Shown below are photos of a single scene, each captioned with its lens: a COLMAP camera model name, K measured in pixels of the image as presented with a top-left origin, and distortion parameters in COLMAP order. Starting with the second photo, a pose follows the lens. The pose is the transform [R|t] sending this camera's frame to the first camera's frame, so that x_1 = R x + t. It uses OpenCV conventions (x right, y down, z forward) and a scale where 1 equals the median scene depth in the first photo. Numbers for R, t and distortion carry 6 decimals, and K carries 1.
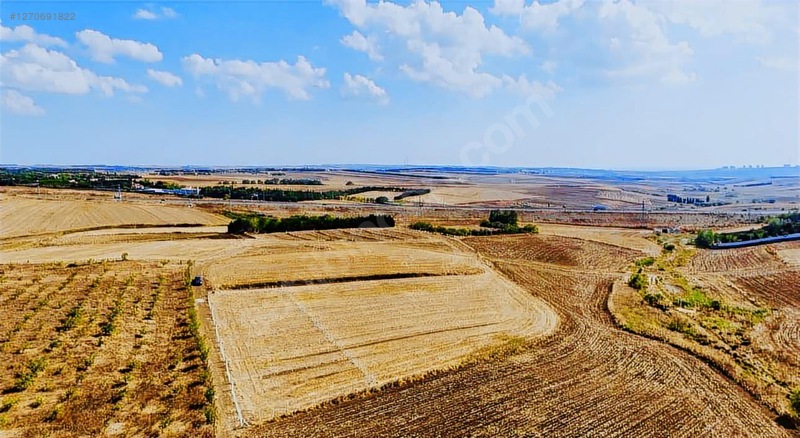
lens RADIAL K [[591.6, 0, 397.6], [0, 591.6, 216.2], [0, 0, 1]] dist [0.074106, -0.073989]
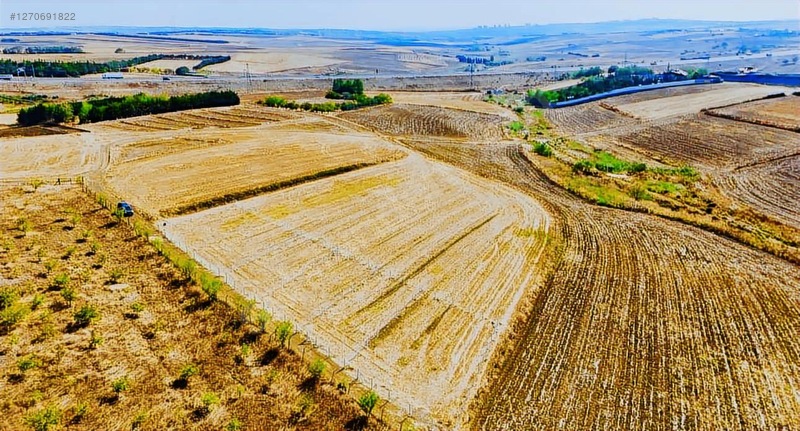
lens RADIAL K [[591.3, 0, 397.5], [0, 591.3, 211.5], [0, 0, 1]] dist [0.081060, -0.089018]
pose [[0.930108, -0.119846, 0.347182, -0.285428], [0.043091, 0.974344, 0.220899, -0.030139], [-0.364748, -0.190499, 0.911410, 0.249508]]
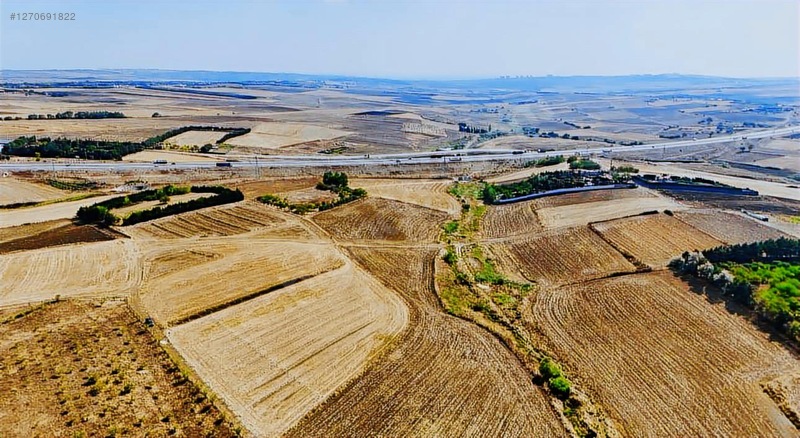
lens RADIAL K [[591.6, 0, 397.6], [0, 591.6, 216.2], [0, 0, 1]] dist [0.074106, -0.073989]
pose [[0.946214, -0.068782, 0.316147, -0.222265], [0.017898, 0.986773, 0.161118, -0.323758], [-0.323047, -0.146794, 0.934929, -0.362320]]
